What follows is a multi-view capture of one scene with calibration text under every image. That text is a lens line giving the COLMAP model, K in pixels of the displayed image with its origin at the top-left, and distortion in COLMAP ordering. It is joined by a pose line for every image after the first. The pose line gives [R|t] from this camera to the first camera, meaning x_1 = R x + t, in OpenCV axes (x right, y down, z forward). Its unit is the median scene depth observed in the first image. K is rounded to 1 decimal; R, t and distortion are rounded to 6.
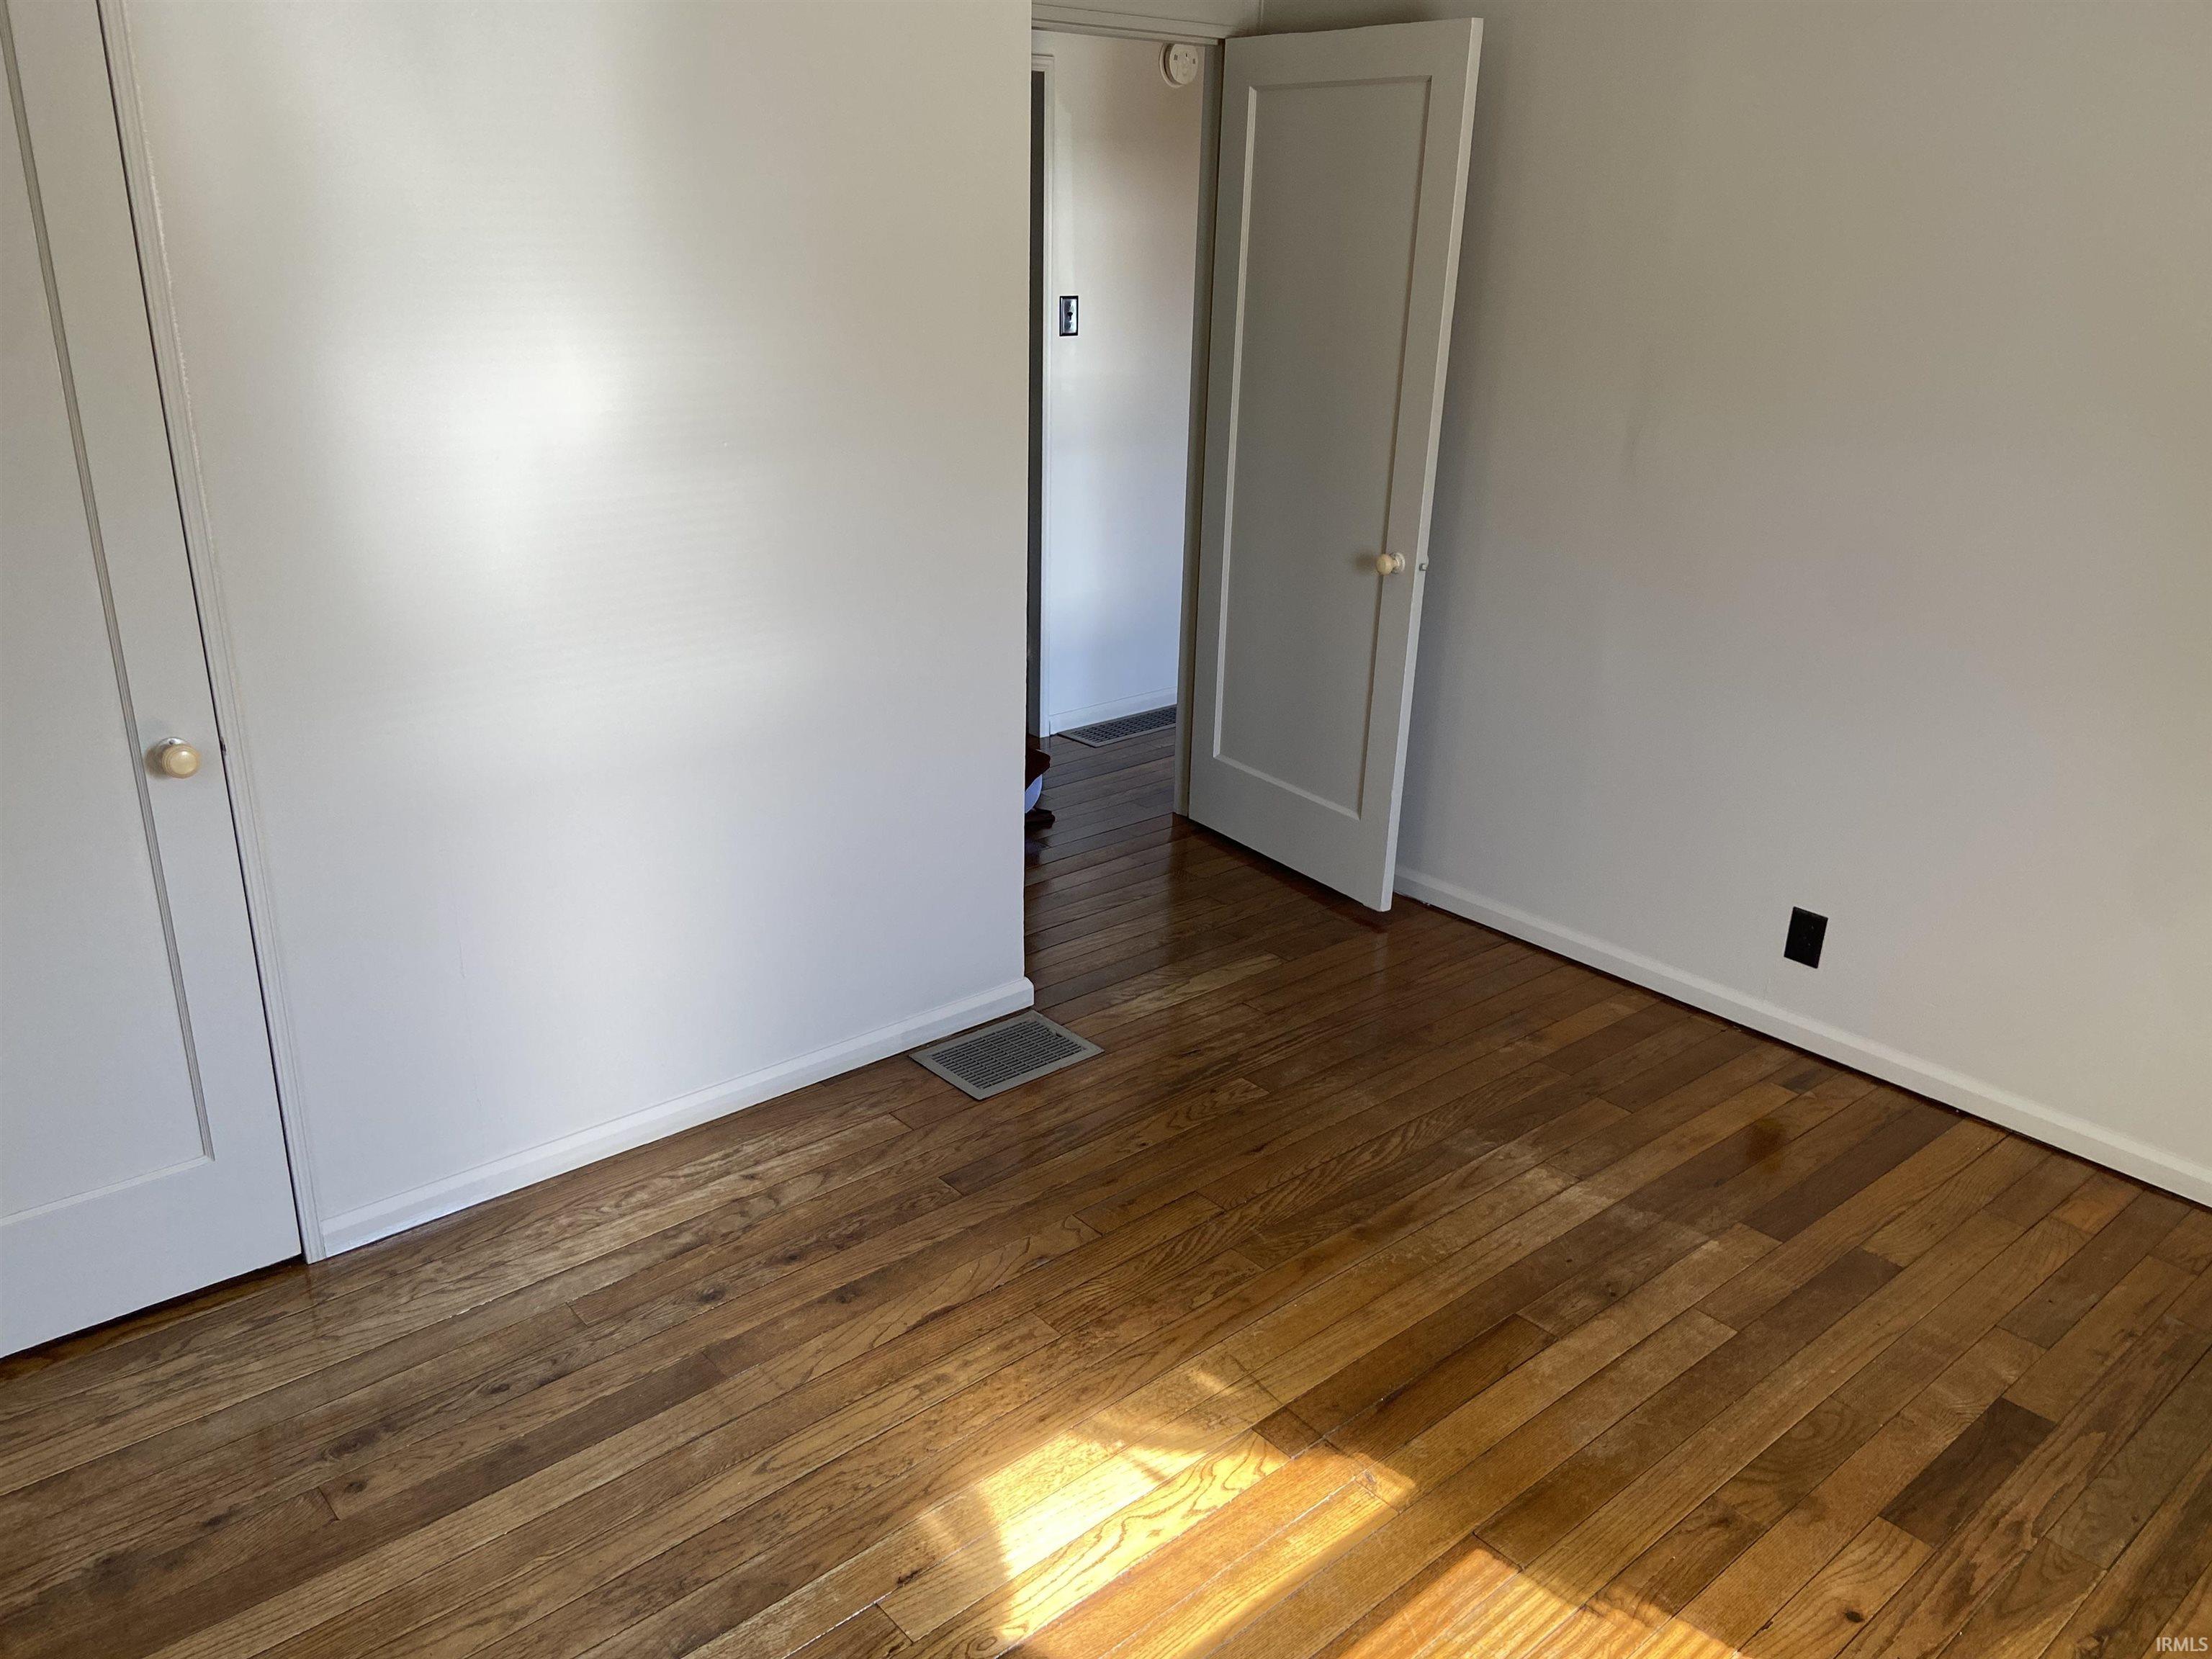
lens RADIAL K [[1681.7, 0, 1102.0], [0, 1681.7, 829.0], [0, 0, 1]] dist [0.067252, -0.063384]
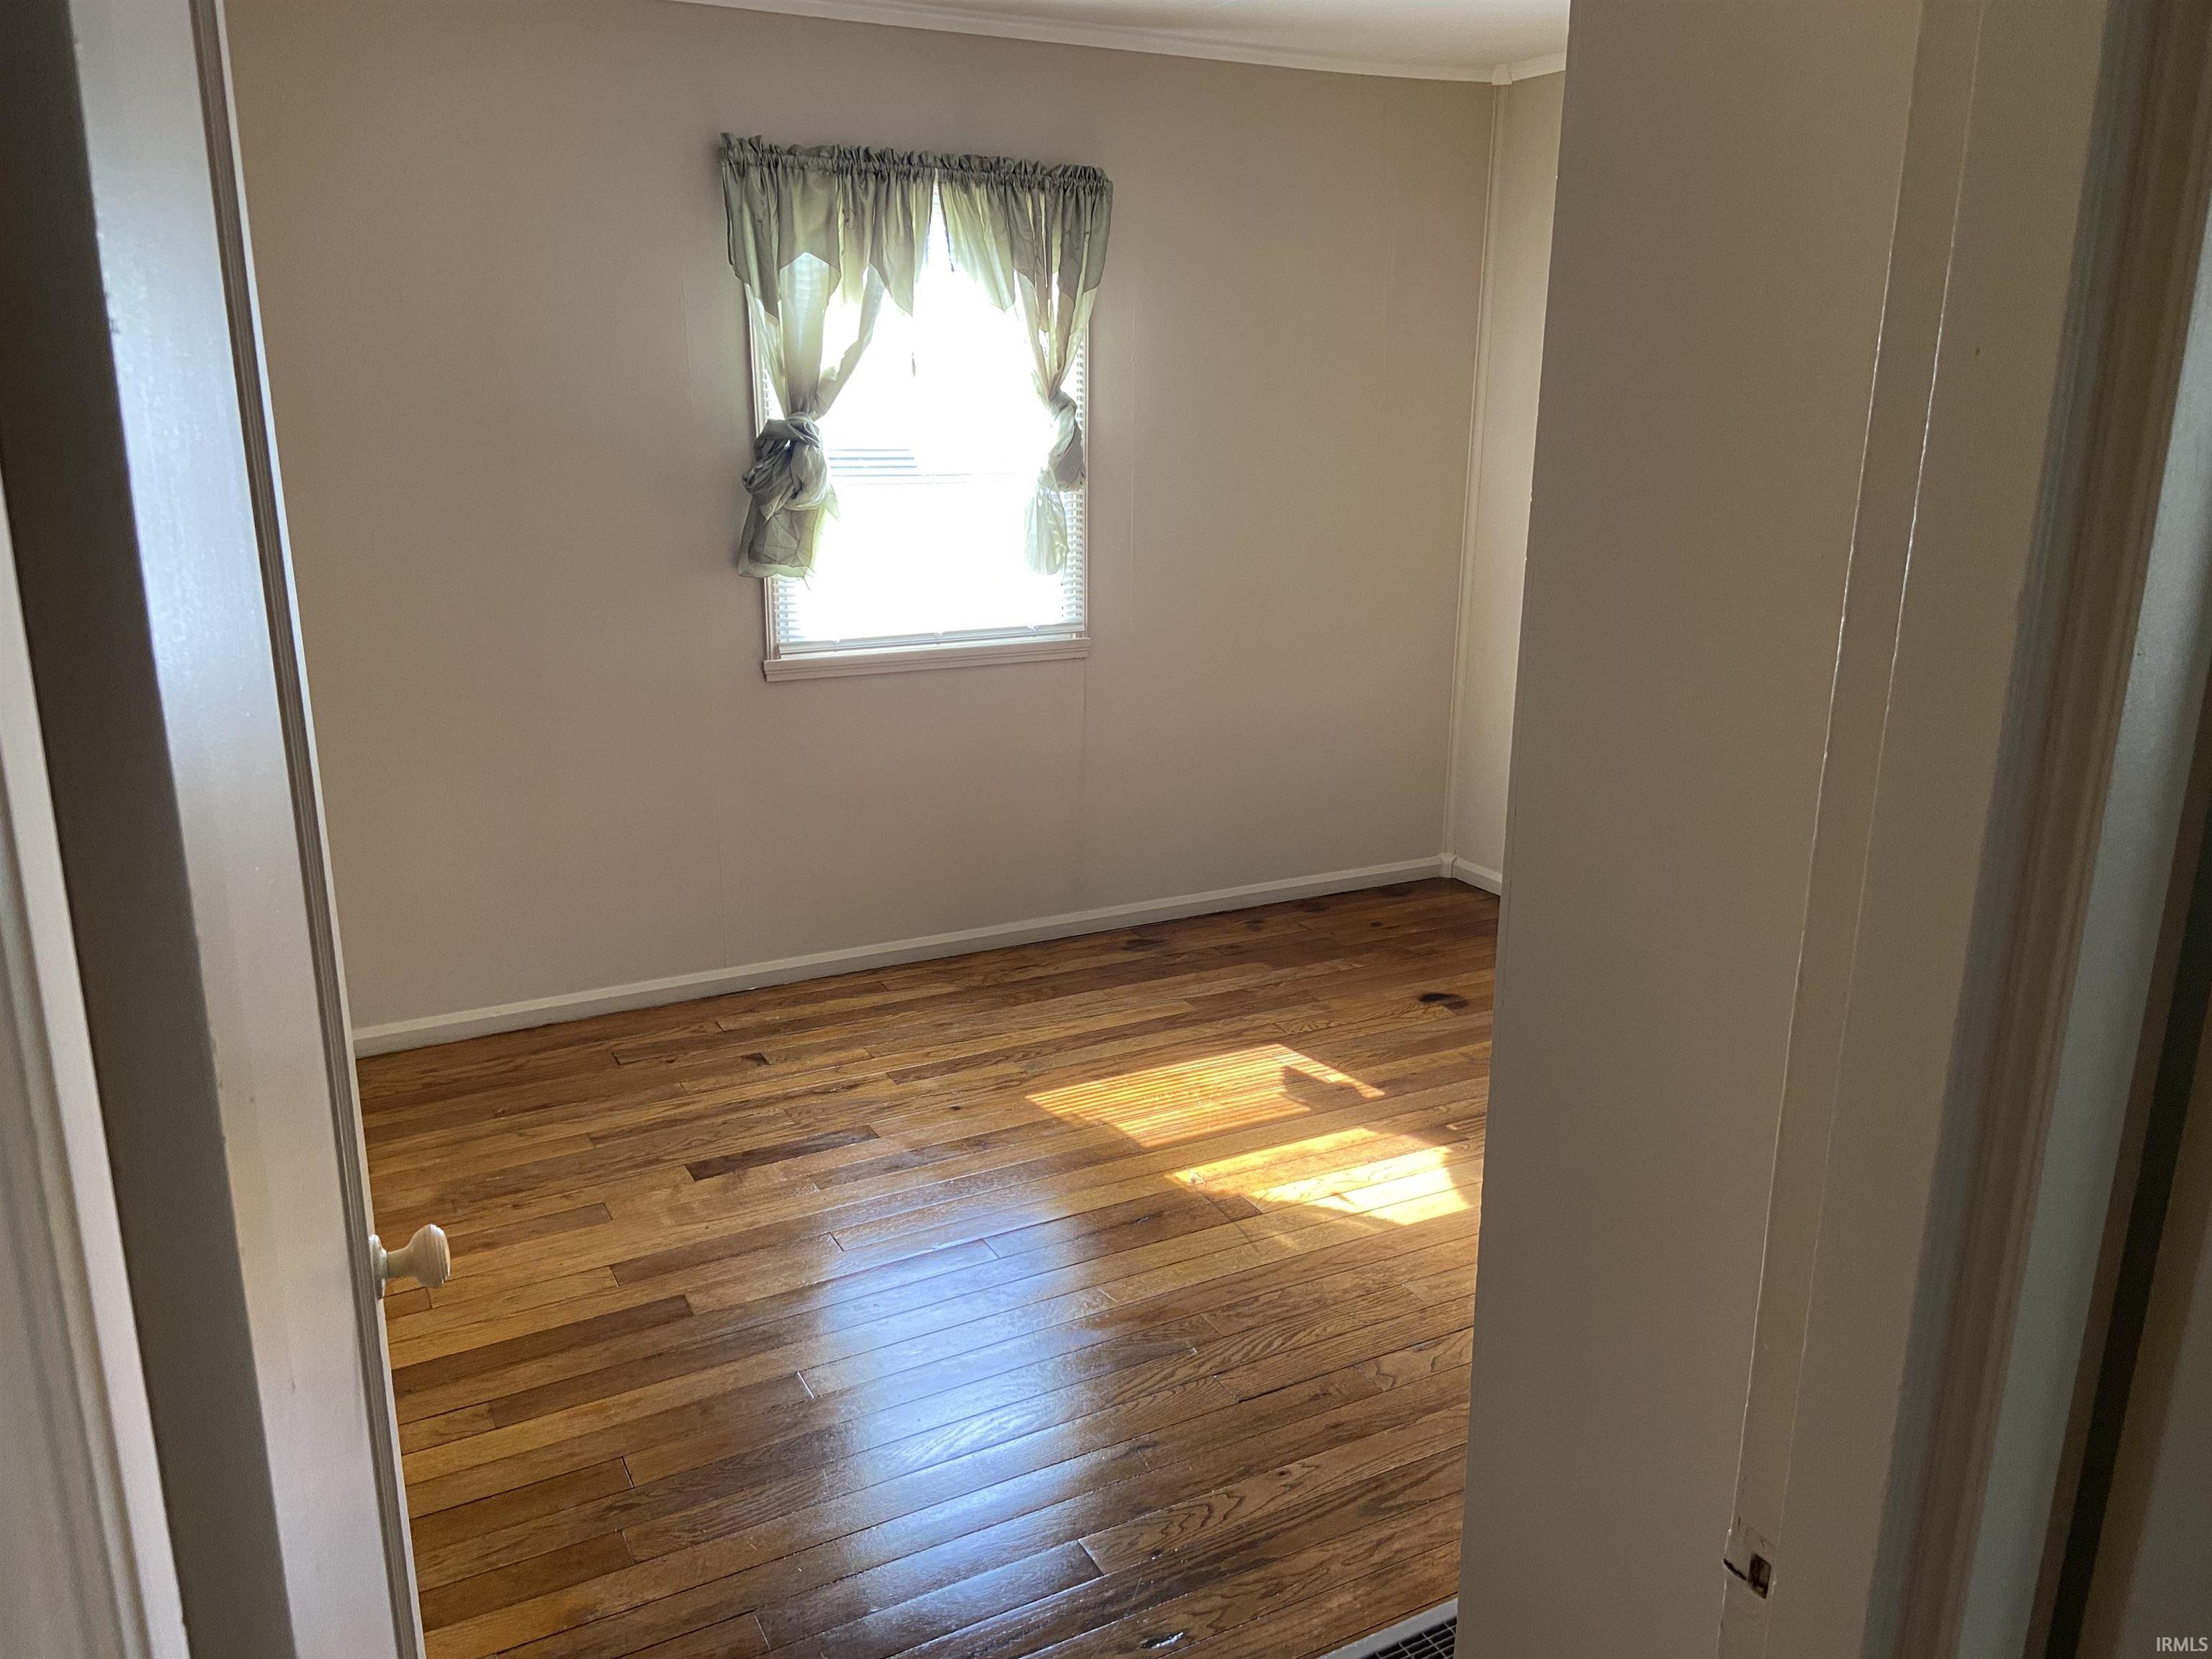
lens RADIAL K [[1681.7, 0, 1105.8], [0, 1681.7, 830.0], [0, 0, 1]] dist [0.067252, -0.063384]
pose [[-0.973099, -0.084156, 0.214465, -0.046168], [0.056438, 0.815454, 0.576064, -0.602517], [-0.223366, 0.572672, -0.788768, 1.715556]]
